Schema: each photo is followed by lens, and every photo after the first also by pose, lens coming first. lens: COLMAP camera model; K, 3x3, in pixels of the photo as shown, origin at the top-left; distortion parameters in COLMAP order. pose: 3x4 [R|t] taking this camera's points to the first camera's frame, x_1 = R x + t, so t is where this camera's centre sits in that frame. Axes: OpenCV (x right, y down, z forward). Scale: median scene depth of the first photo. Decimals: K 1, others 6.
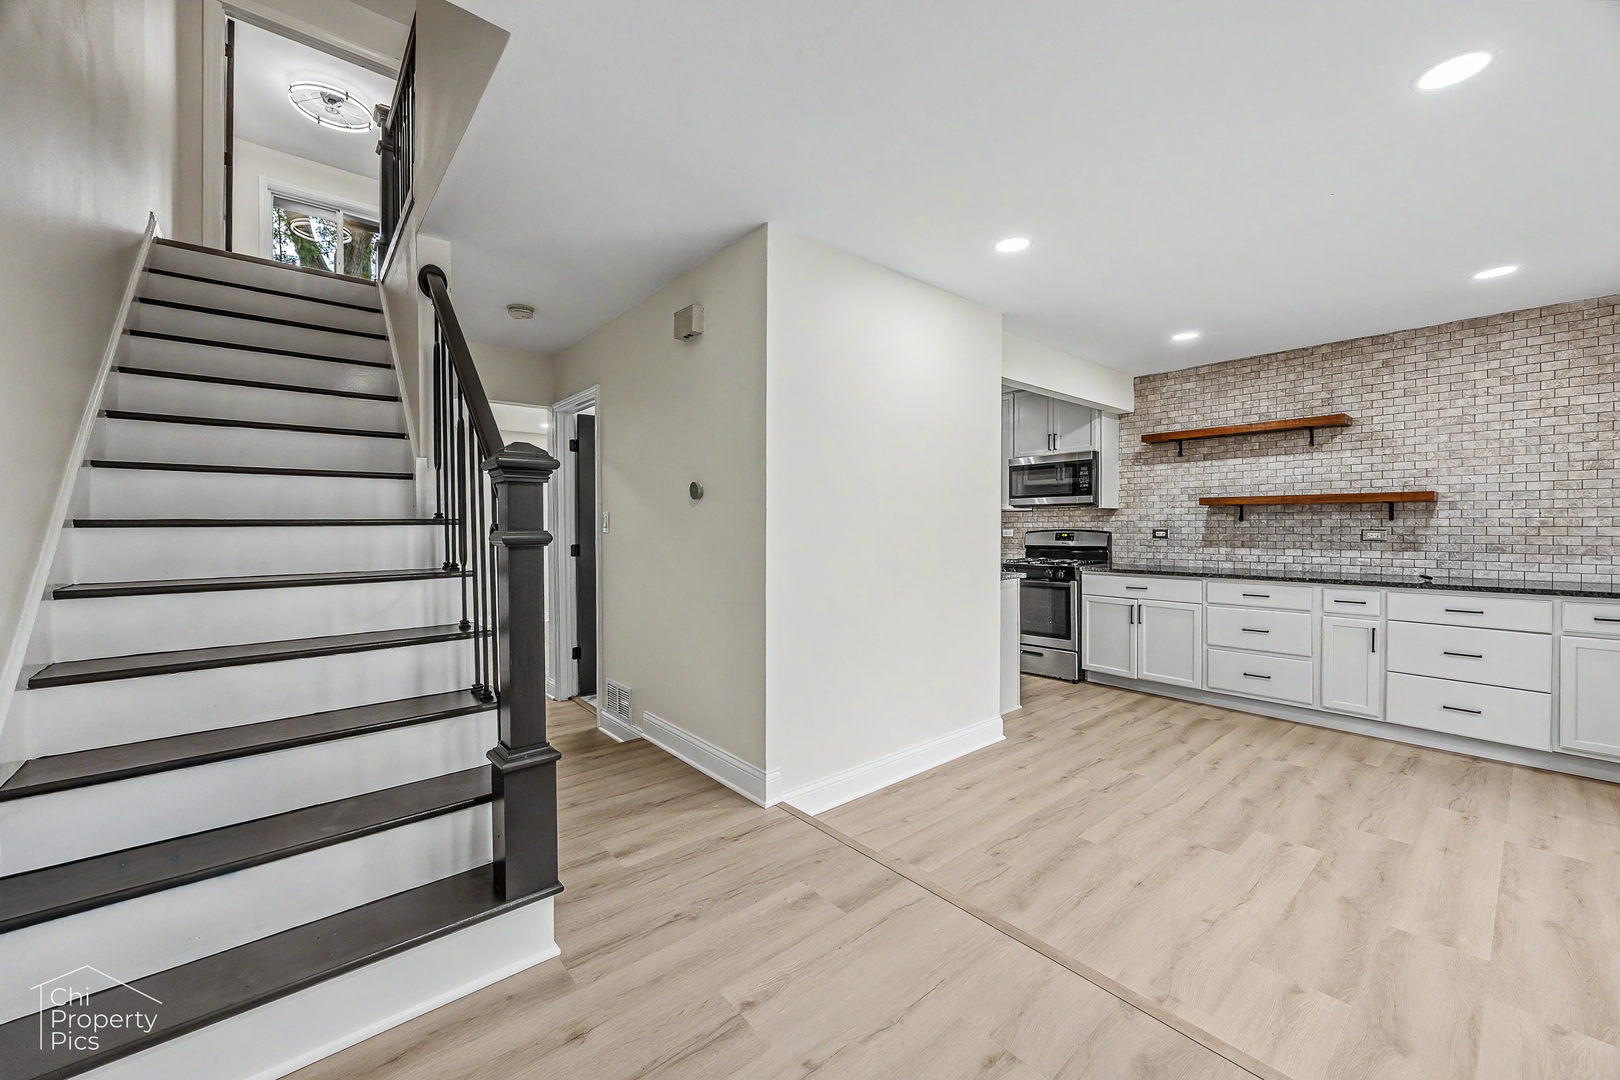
lens RADIAL K [[621.5, 0, 811.9], [0, 621.5, 535.9], [0, 0, 1]] dist [-0.003668, 0.000599]
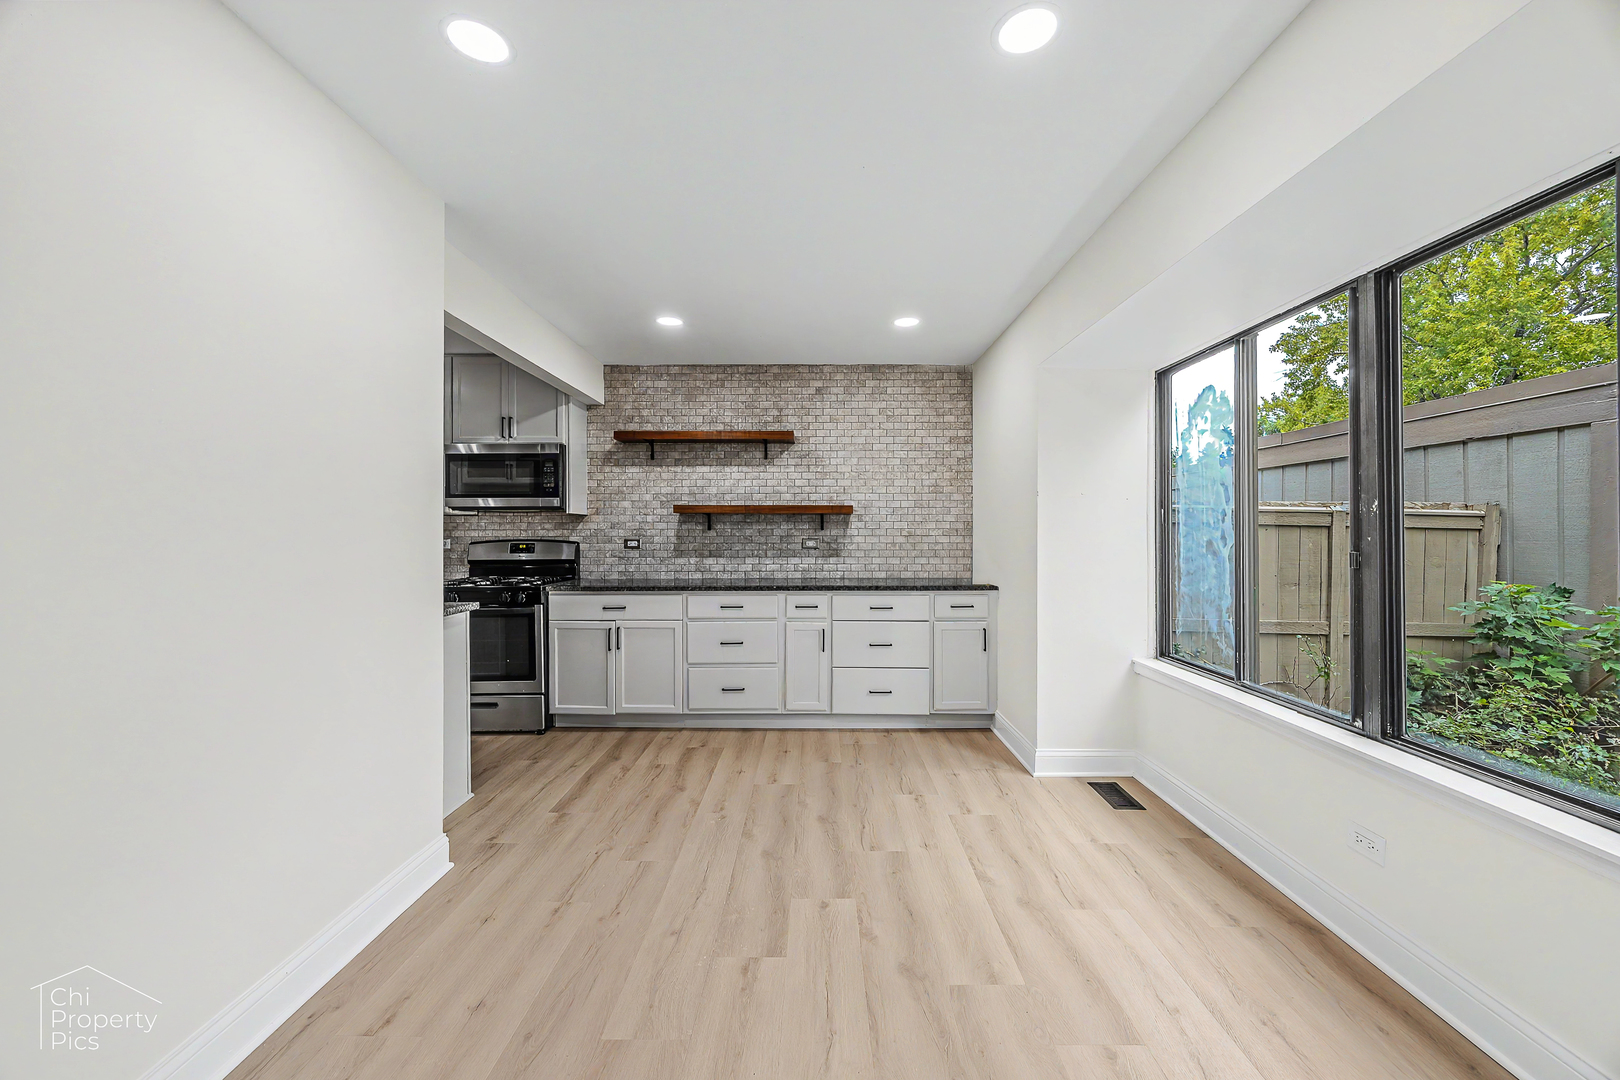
lens RADIAL K [[621.5, 0, 815.2], [0, 621.5, 535.3], [0, 0, 1]] dist [-0.003668, 0.000599]
pose [[0.649538, -0.001035, 0.760329, 0.062674], [0.010996, 0.999907, -0.008033, -0.006768], [-0.760250, 0.013578, 0.649489, 0.273329]]
